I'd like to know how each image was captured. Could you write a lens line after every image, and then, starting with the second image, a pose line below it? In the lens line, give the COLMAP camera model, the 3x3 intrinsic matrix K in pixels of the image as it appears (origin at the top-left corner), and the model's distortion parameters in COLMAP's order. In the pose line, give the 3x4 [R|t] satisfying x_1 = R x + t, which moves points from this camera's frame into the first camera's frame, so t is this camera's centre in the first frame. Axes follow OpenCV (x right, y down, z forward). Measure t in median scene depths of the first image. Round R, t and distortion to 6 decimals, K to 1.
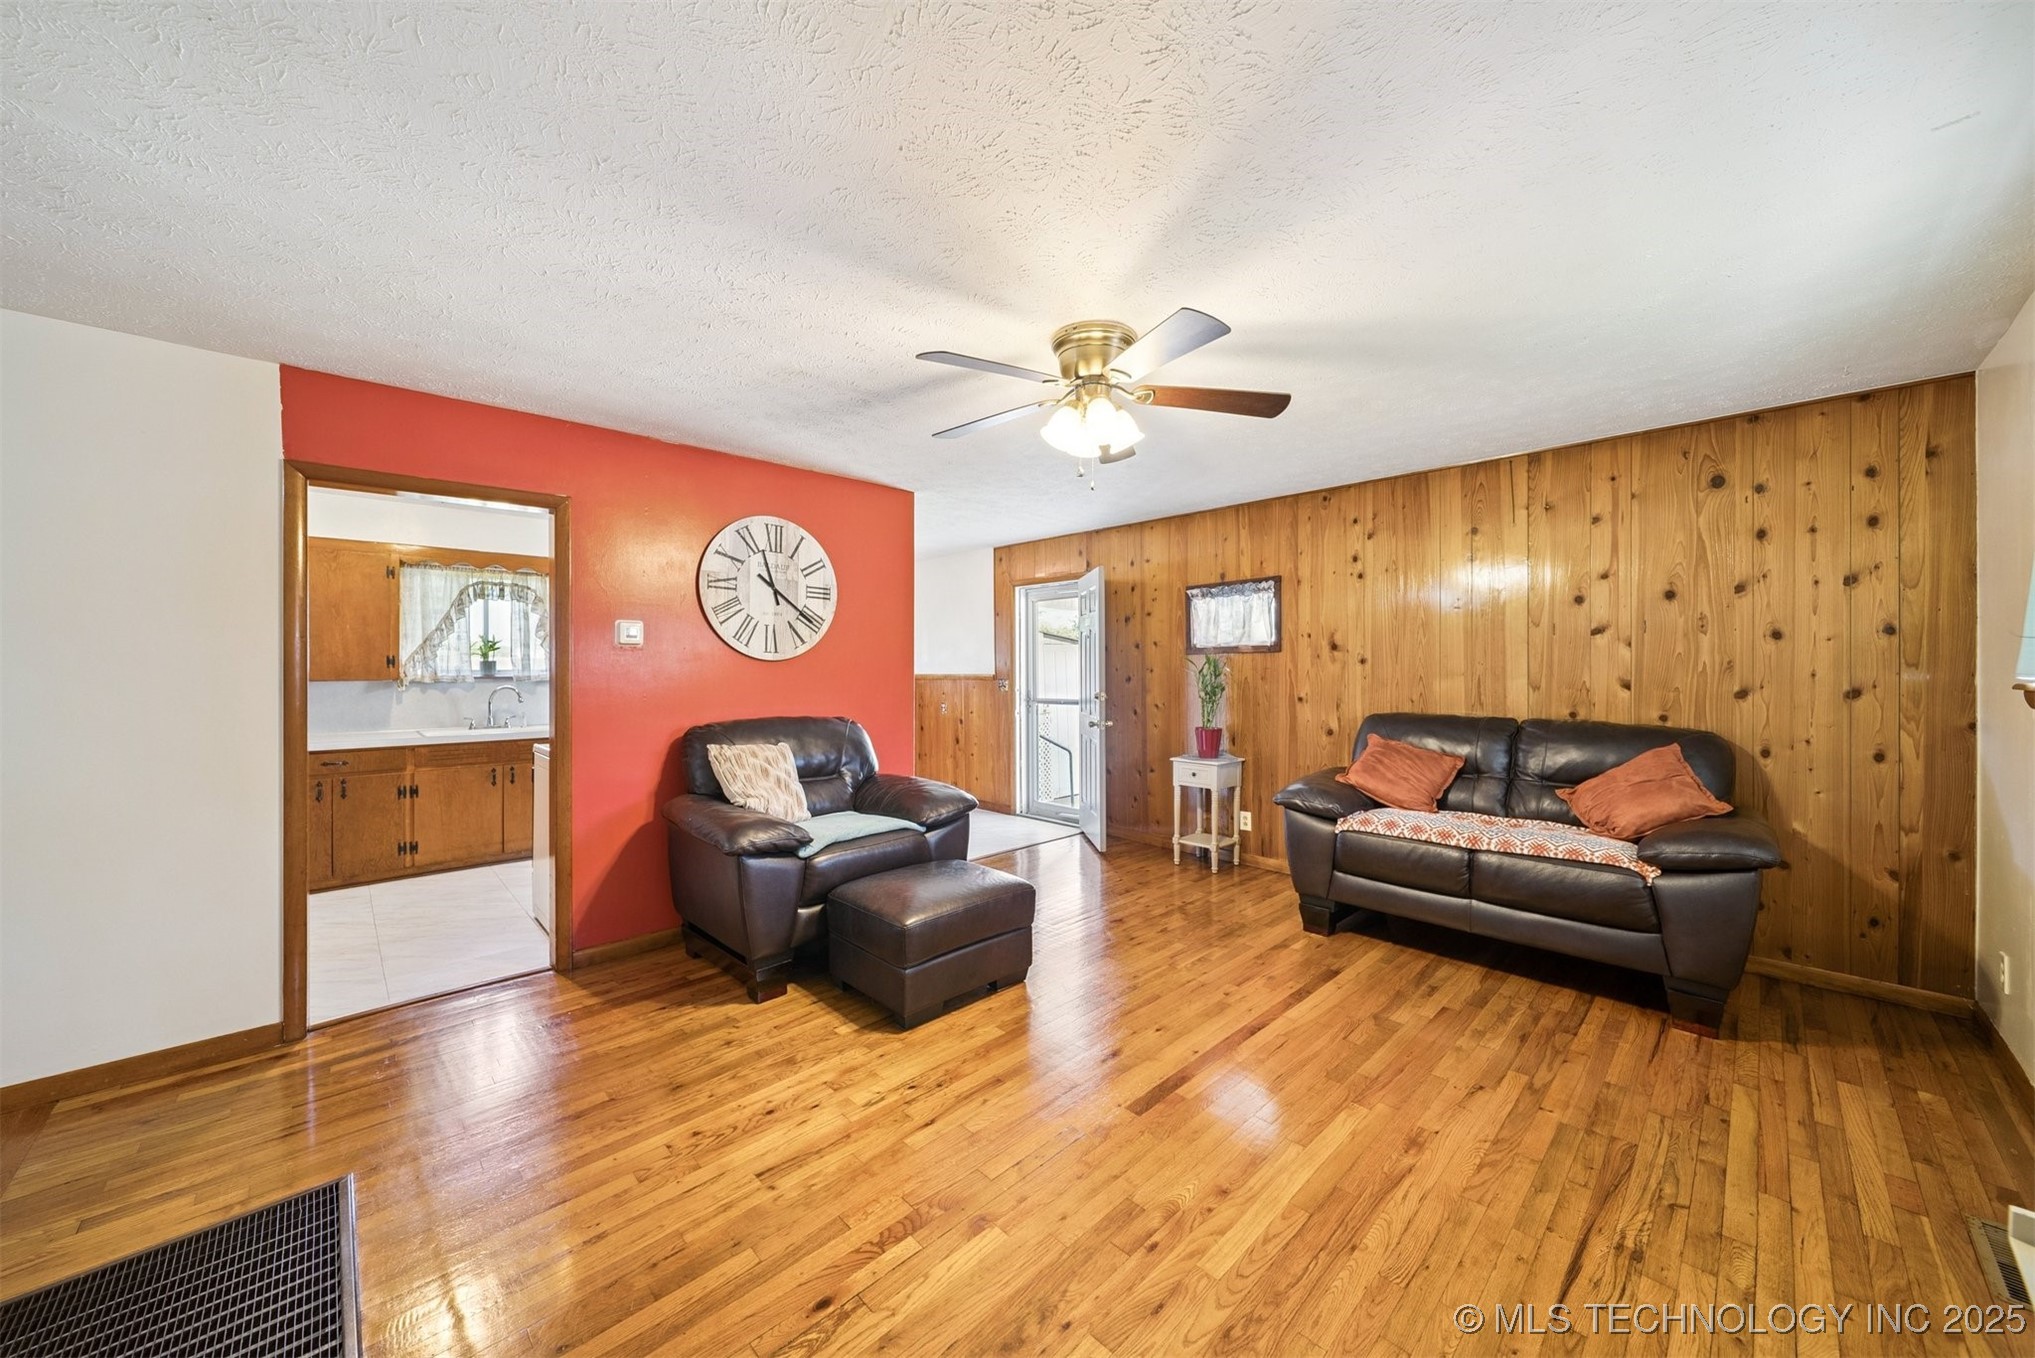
lens RADIAL K [[724.3, 0, 1016.7], [0, 724.3, 669.6], [0, 0, 1]] dist [-0.000466, -0.000176]
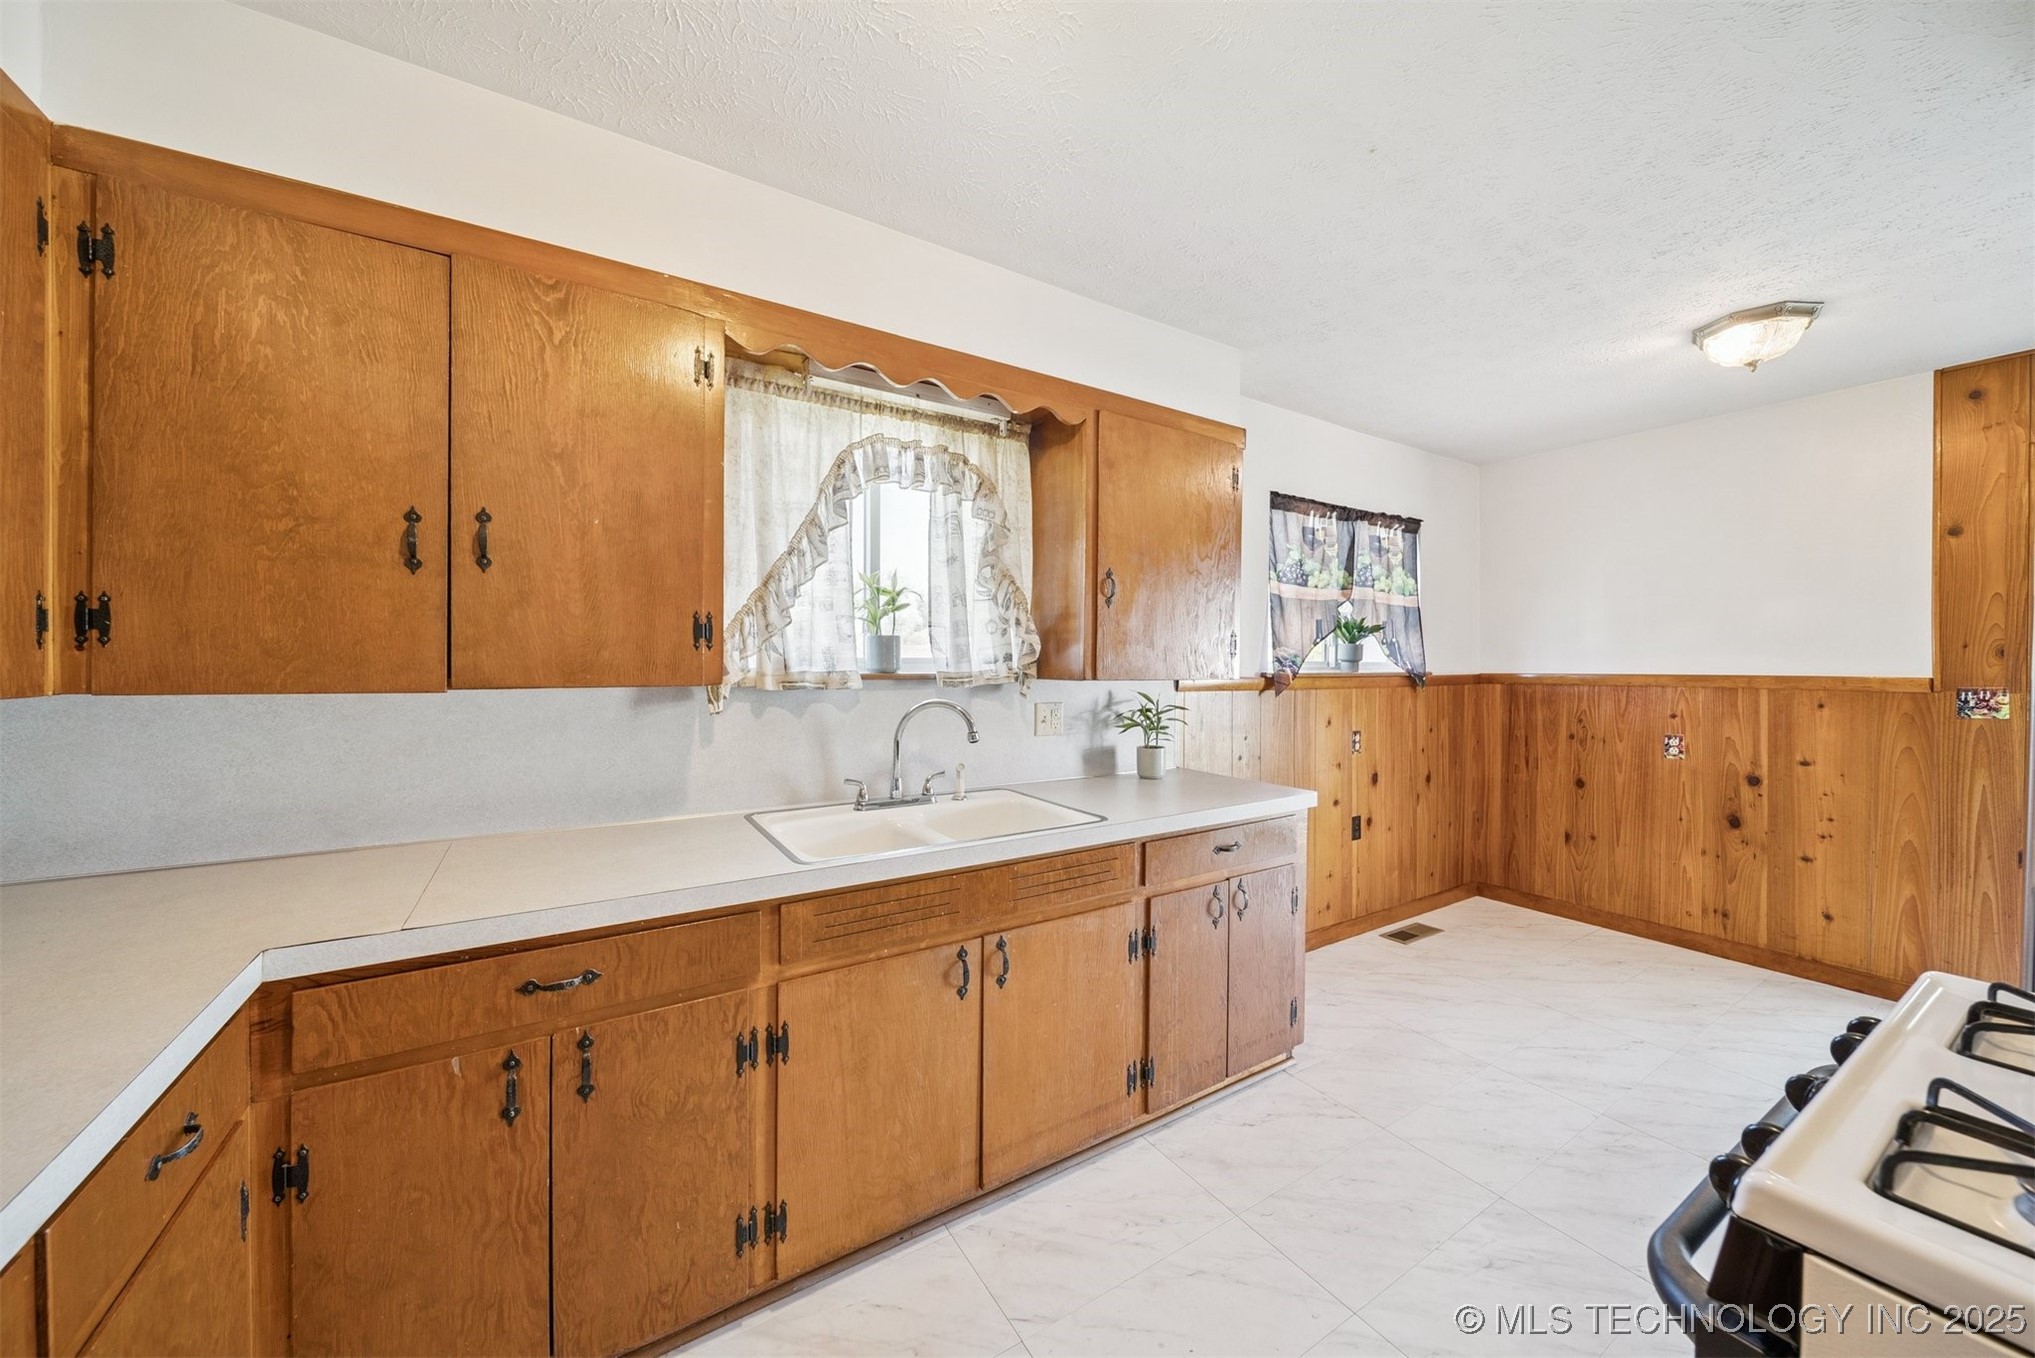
lens RADIAL K [[724.3, 0, 1015.2], [0, 724.3, 669.6], [0, 0, 1]] dist [-0.000466, -0.000176]
pose [[0.978234, 0.009092, -0.207304, -0.572909], [-0.007757, 0.999944, 0.007255, 0.003694], [0.207358, -0.005489, 0.978250, 0.613904]]
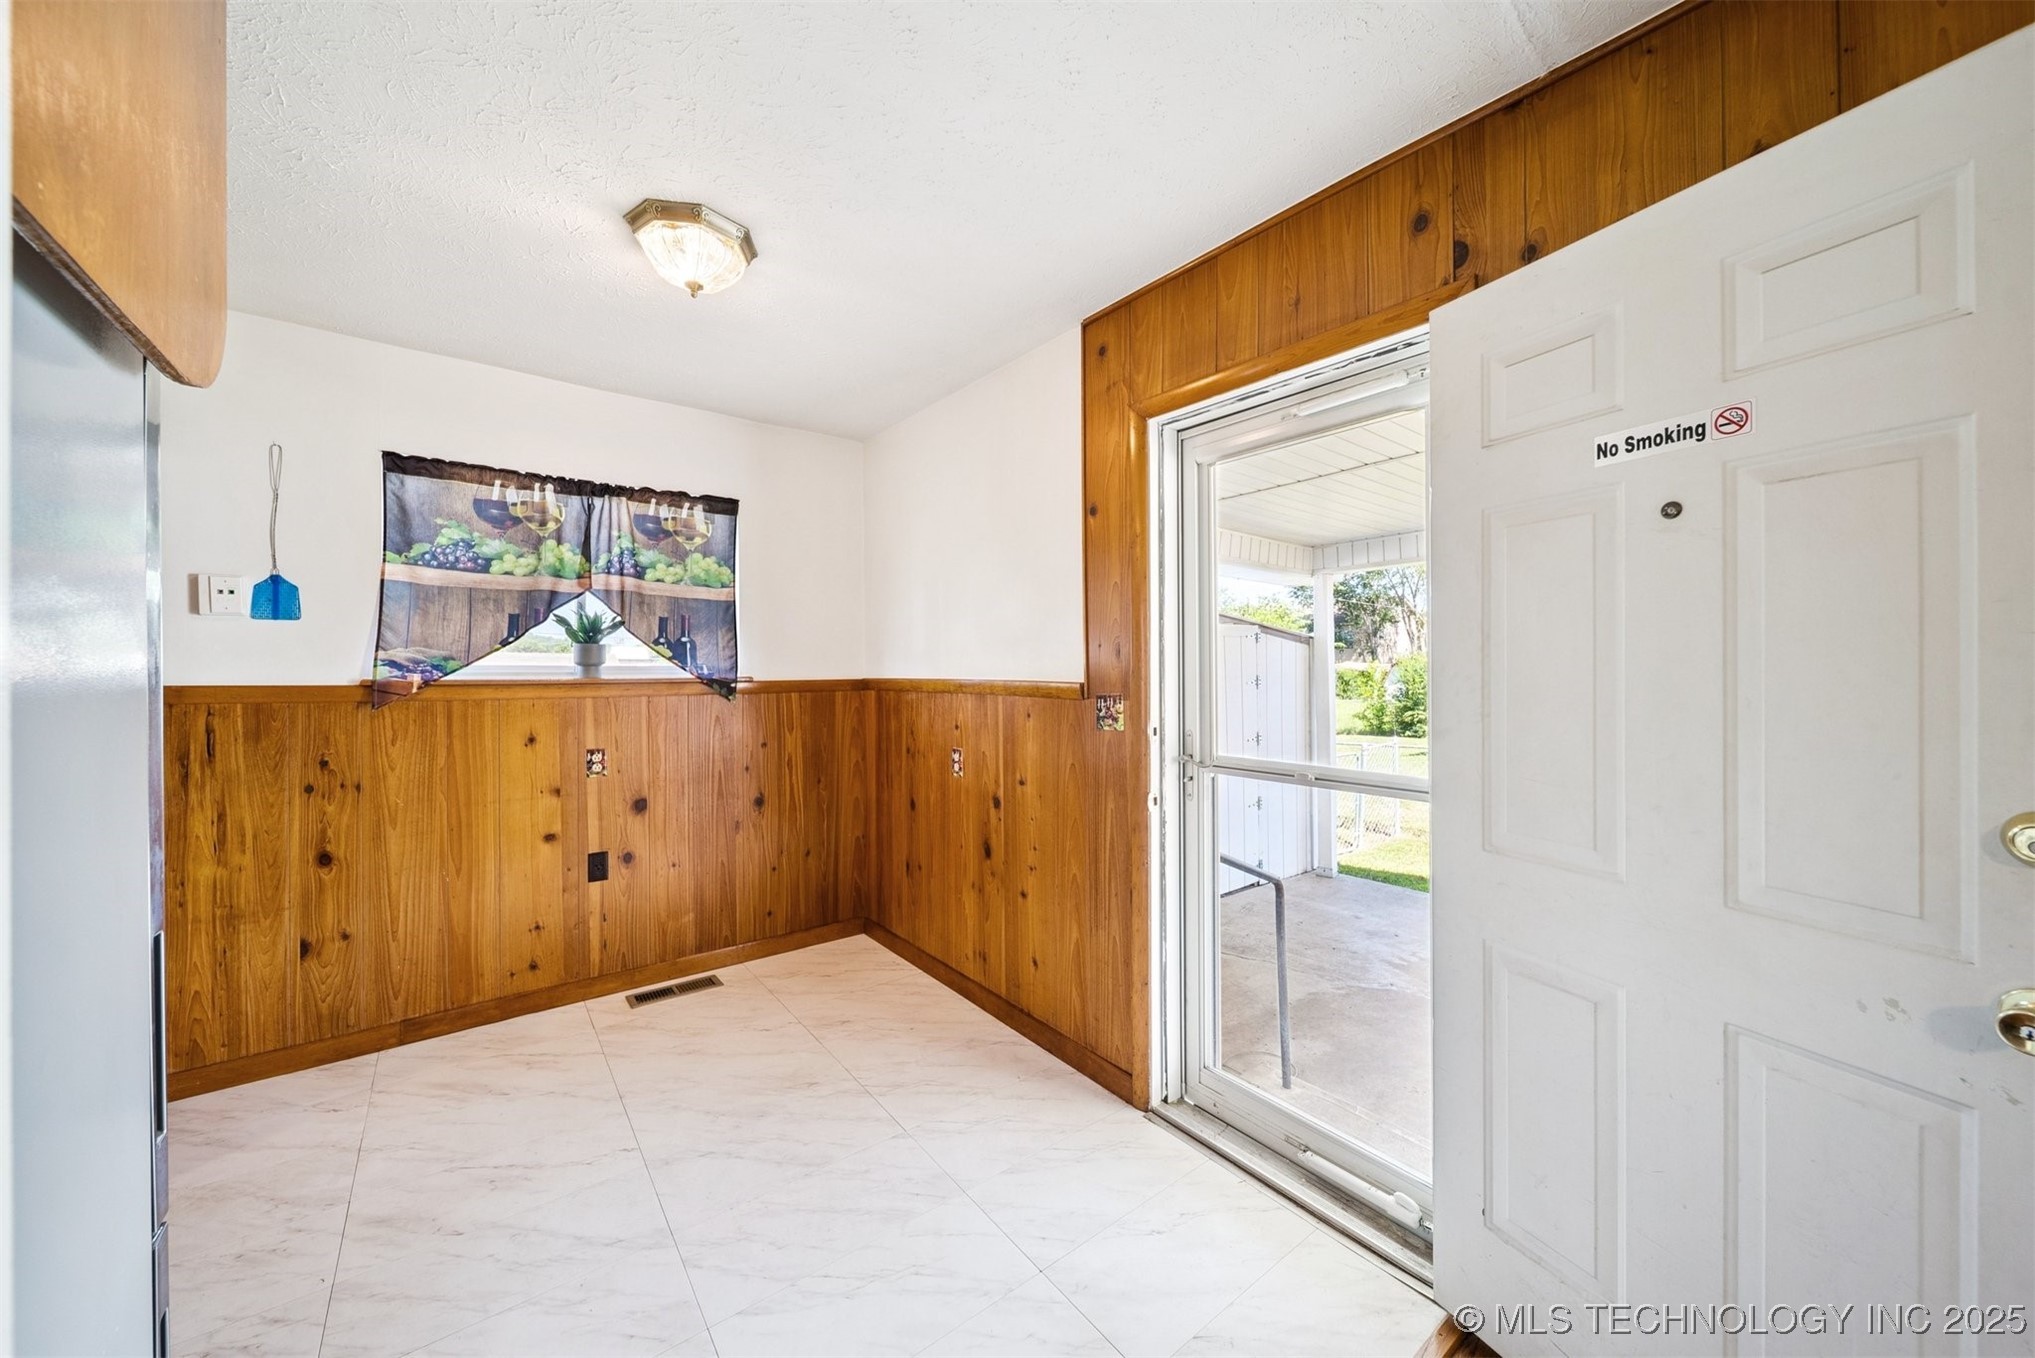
lens RADIAL K [[724.3, 0, 1019.3], [0, 724.3, 669.4], [0, 0, 1]] dist [-0.000466, -0.000176]
pose [[0.993995, 0.003973, -0.109357, -0.029534], [-0.004017, 0.999992, -0.000177, 0.000614], [0.109355, 0.000615, 0.994003, 0.814544]]
